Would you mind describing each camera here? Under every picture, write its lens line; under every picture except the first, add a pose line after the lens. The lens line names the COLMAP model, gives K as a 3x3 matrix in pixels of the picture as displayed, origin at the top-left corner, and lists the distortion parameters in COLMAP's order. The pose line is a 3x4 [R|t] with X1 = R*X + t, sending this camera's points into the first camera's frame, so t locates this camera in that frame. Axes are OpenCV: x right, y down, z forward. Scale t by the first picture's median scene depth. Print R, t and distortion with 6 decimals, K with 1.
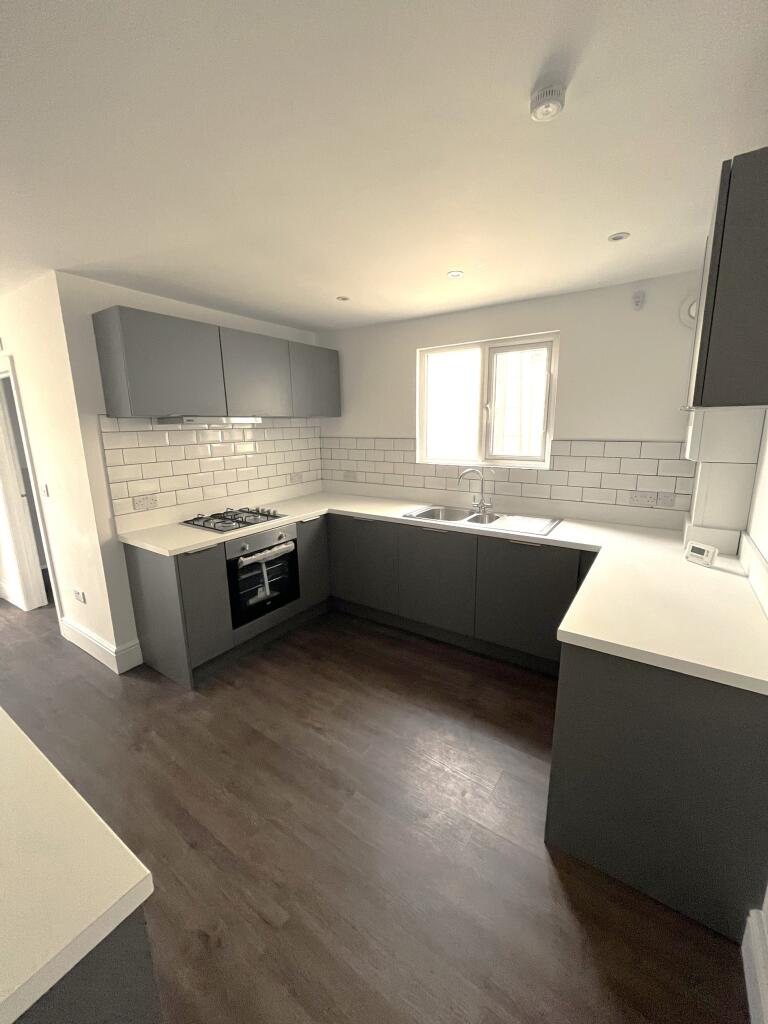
lens RADIAL K [[412.7, 0, 386.4], [0, 412.7, 512.0], [0, 0, 1]] dist [-0.002953, 0.000699]
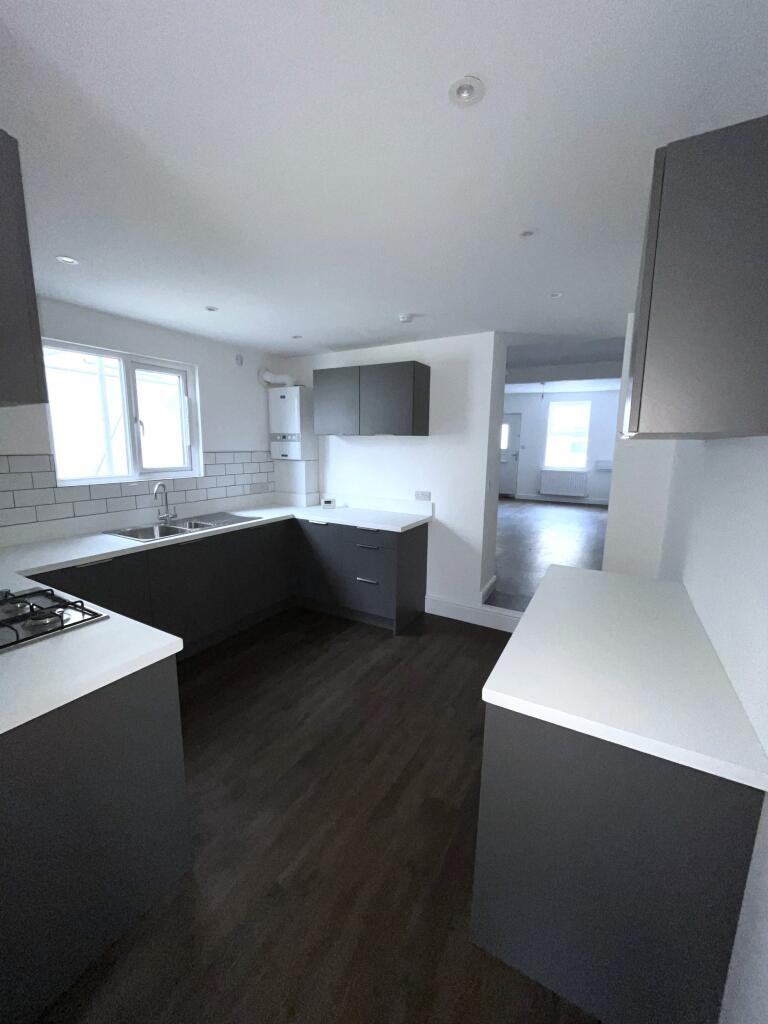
lens RADIAL K [[412.7, 0, 381.5], [0, 412.7, 514.0], [0, 0, 1]] dist [-0.002953, 0.000699]
pose [[-0.079468, -0.152705, 0.985071, -0.881160], [0.207159, 0.964092, 0.166165, -0.089098], [-0.975074, 0.217272, -0.044980, 0.566879]]
